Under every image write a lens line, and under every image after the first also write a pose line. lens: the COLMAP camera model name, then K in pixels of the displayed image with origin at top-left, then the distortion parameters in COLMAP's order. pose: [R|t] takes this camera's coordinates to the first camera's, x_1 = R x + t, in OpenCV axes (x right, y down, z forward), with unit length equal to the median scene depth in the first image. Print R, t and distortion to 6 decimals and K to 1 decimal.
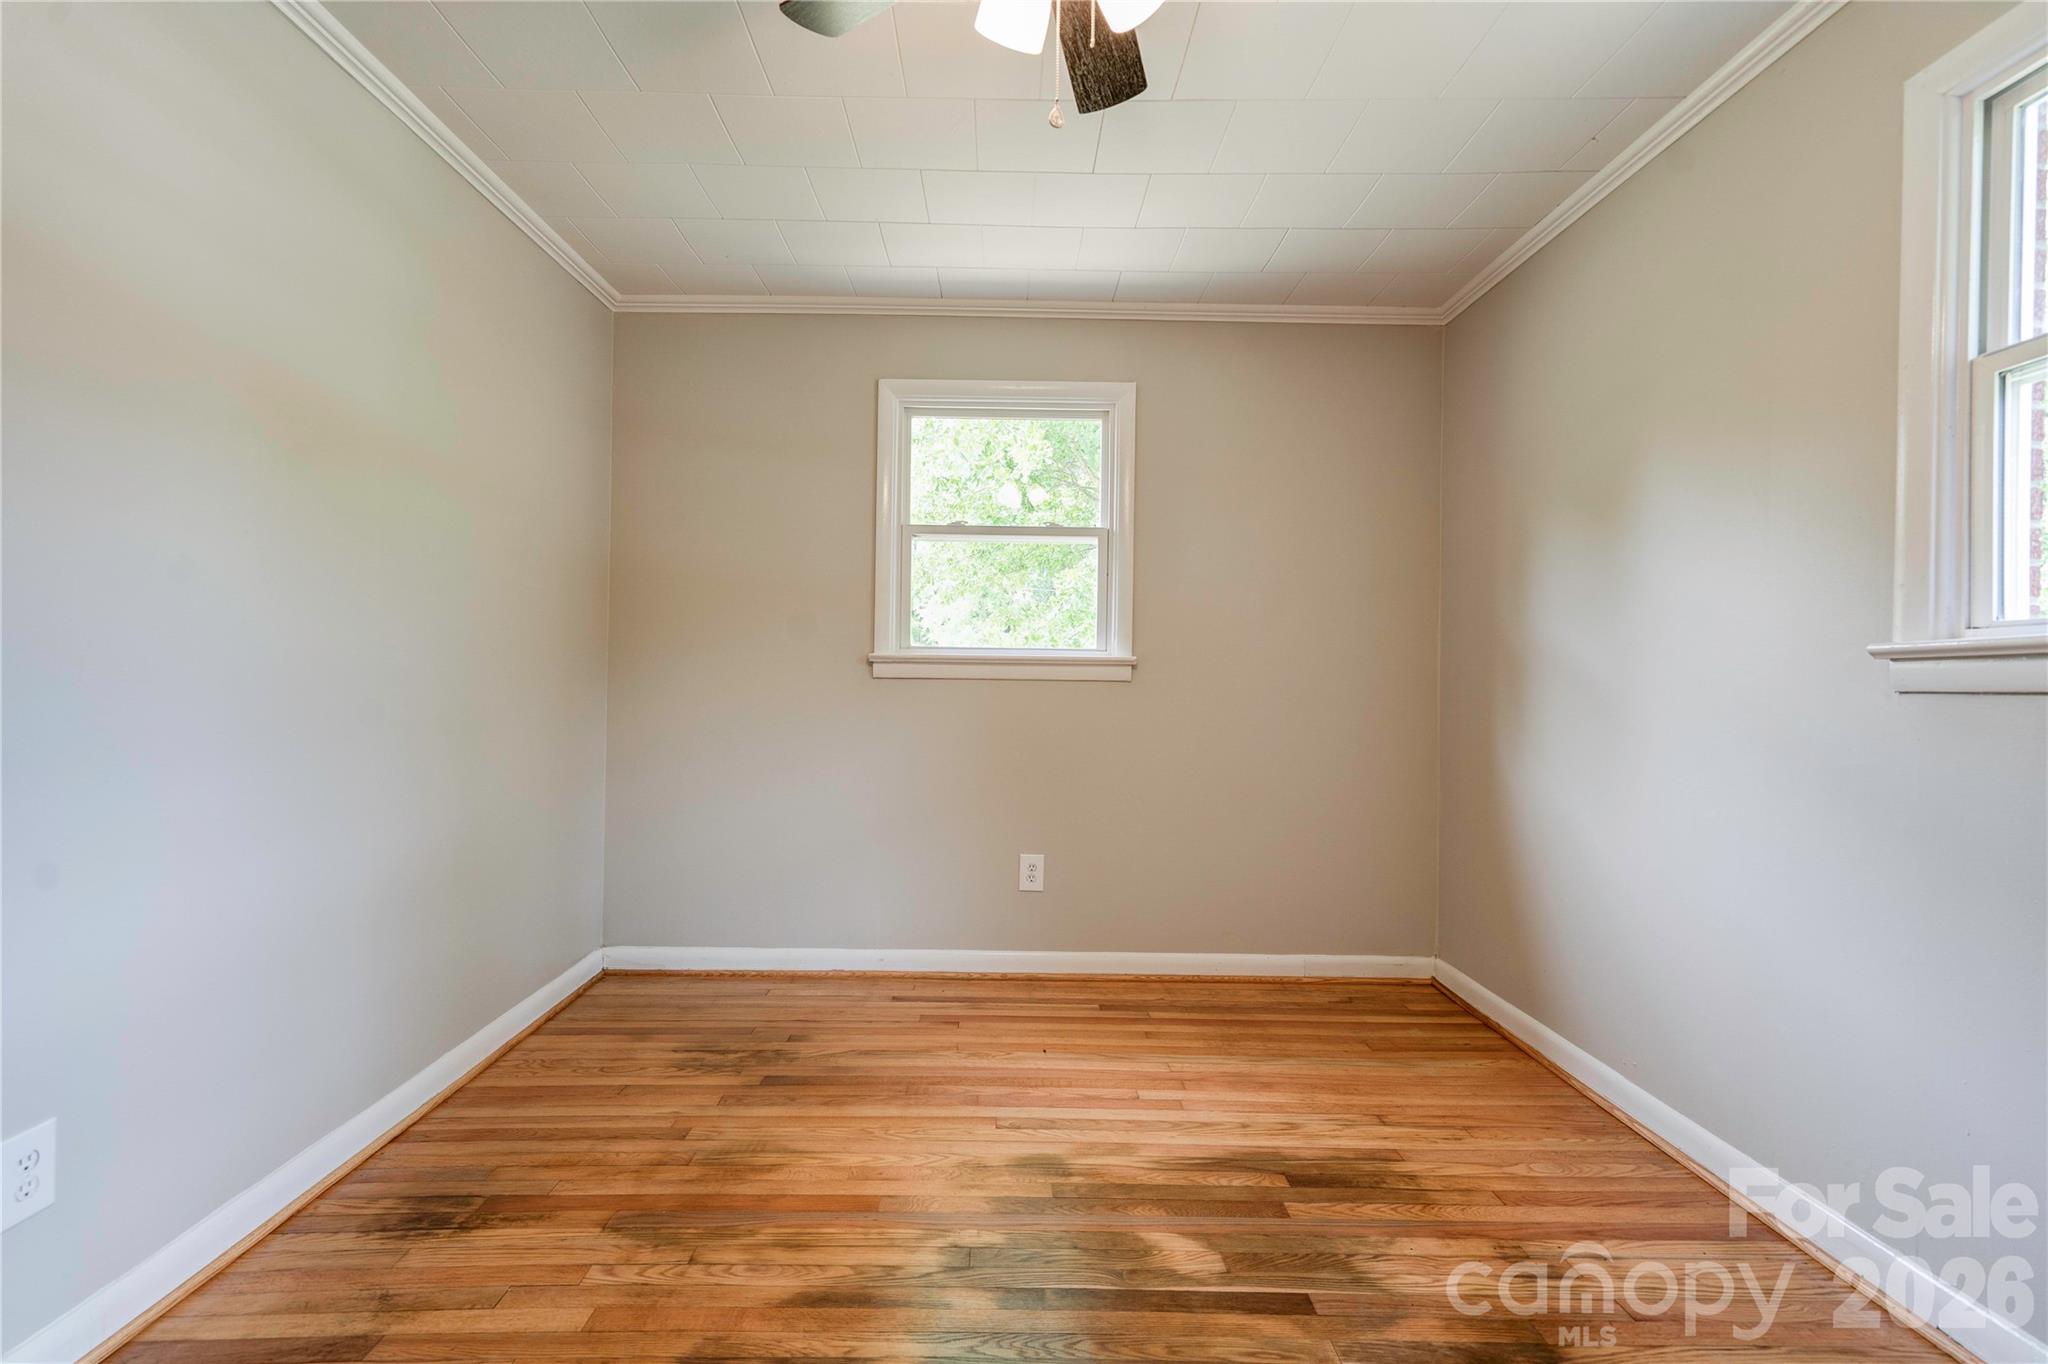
lens RADIAL K [[931.3, 0, 1021.1], [0, 931.3, 676.5], [0, 0, 1]] dist [-0.014836, 0.019080]
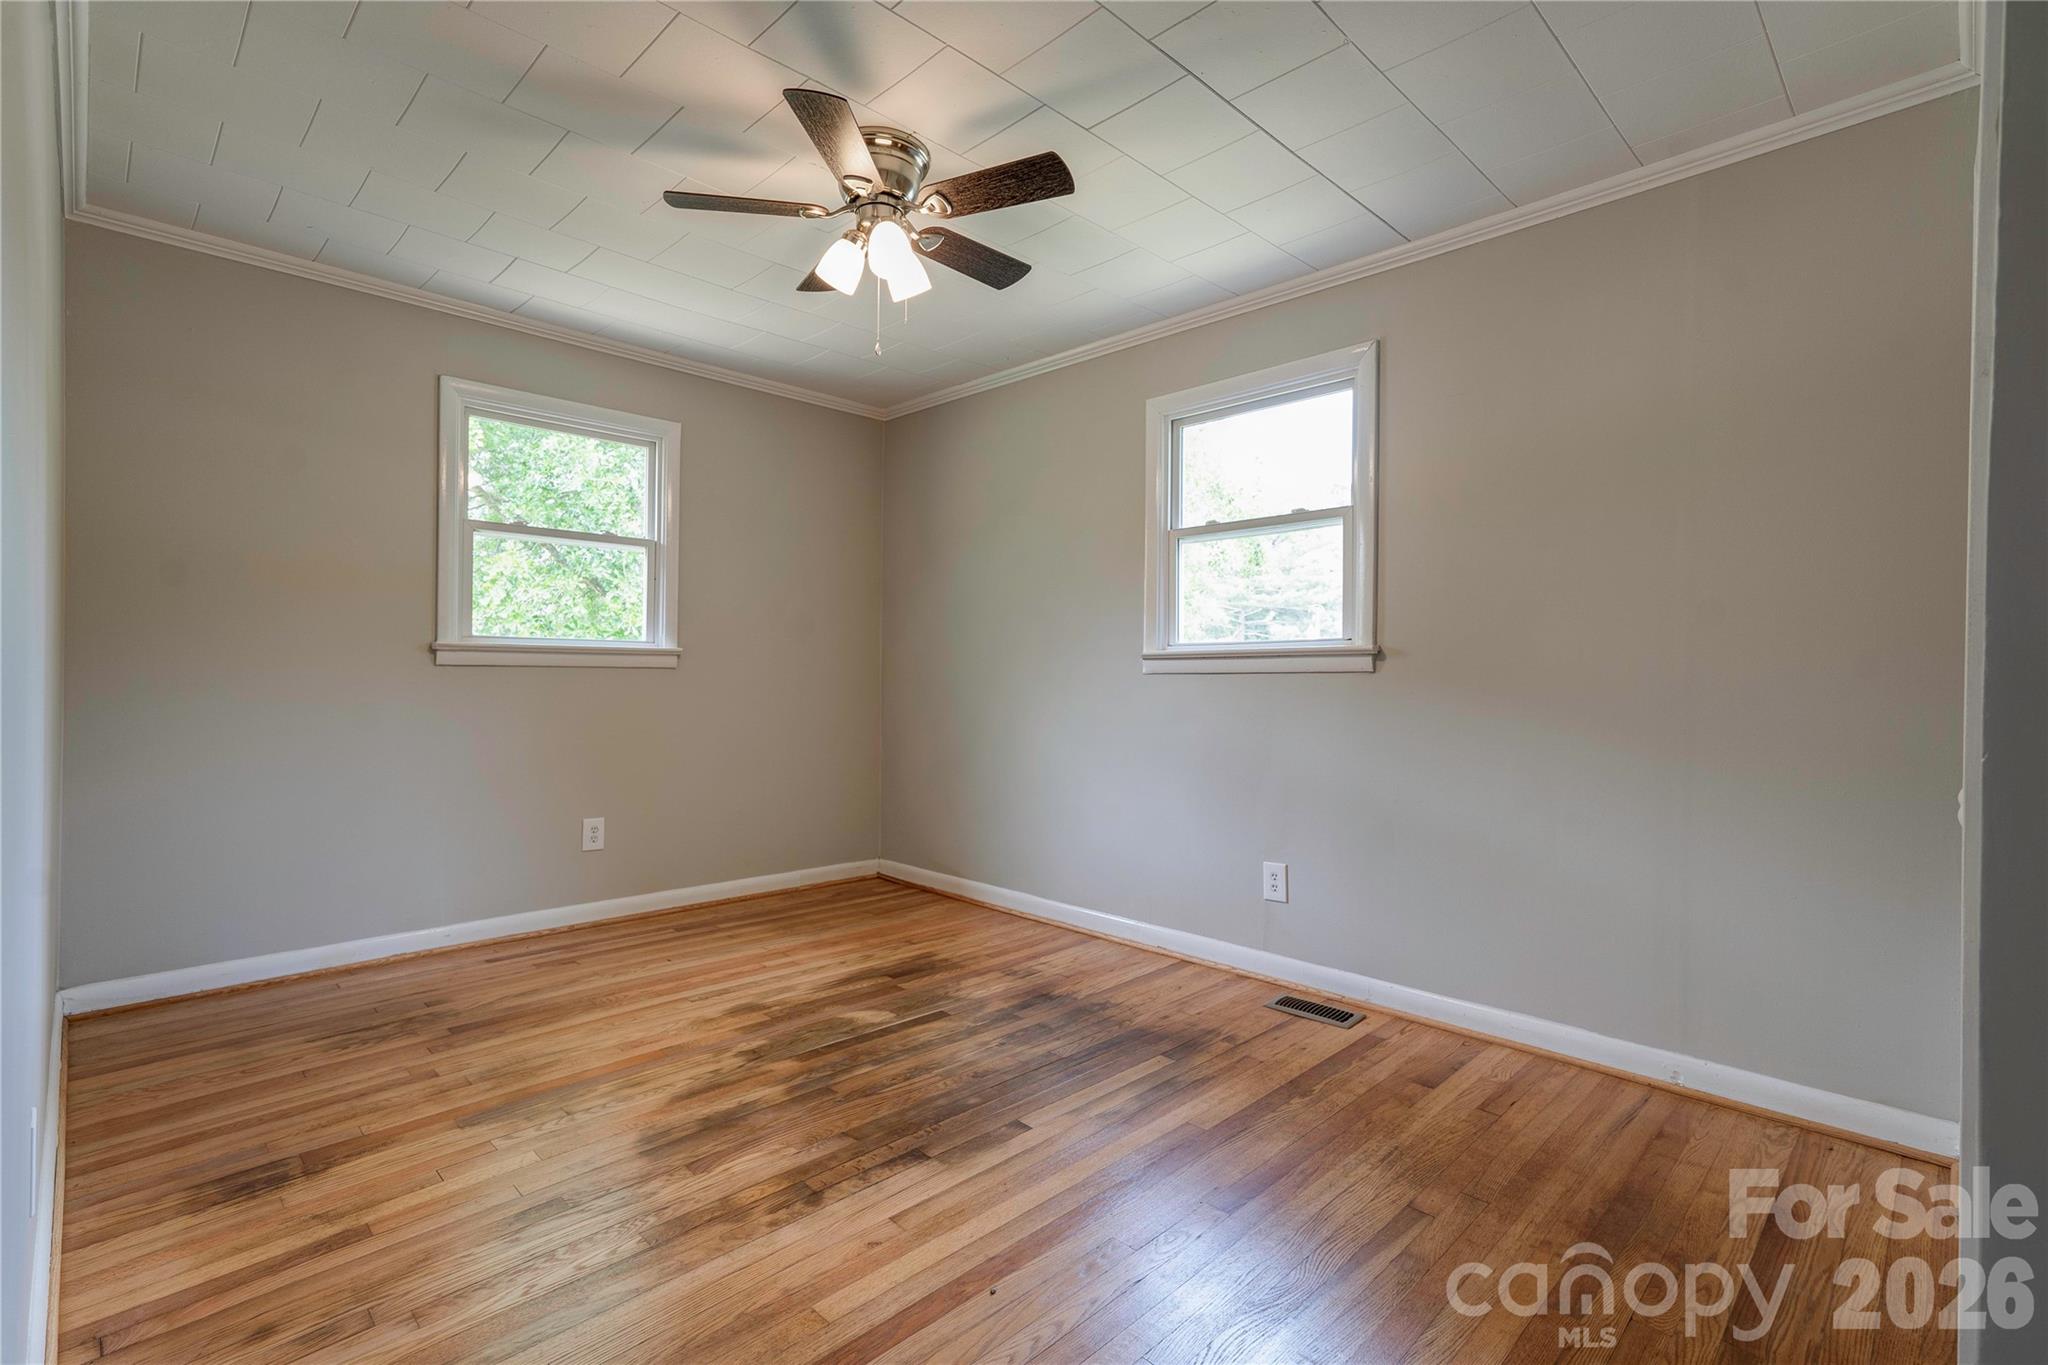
lens RADIAL K [[936.3, 0, 1018.4], [0, 936.3, 678.5], [0, 0, 1]] dist [-0.000923, 0.010132]
pose [[0.713548, -0.008688, 0.700553, -0.558990], [-0.004087, 0.999854, 0.016562, -0.004642], [-0.700595, -0.014681, 0.713408, -0.254422]]
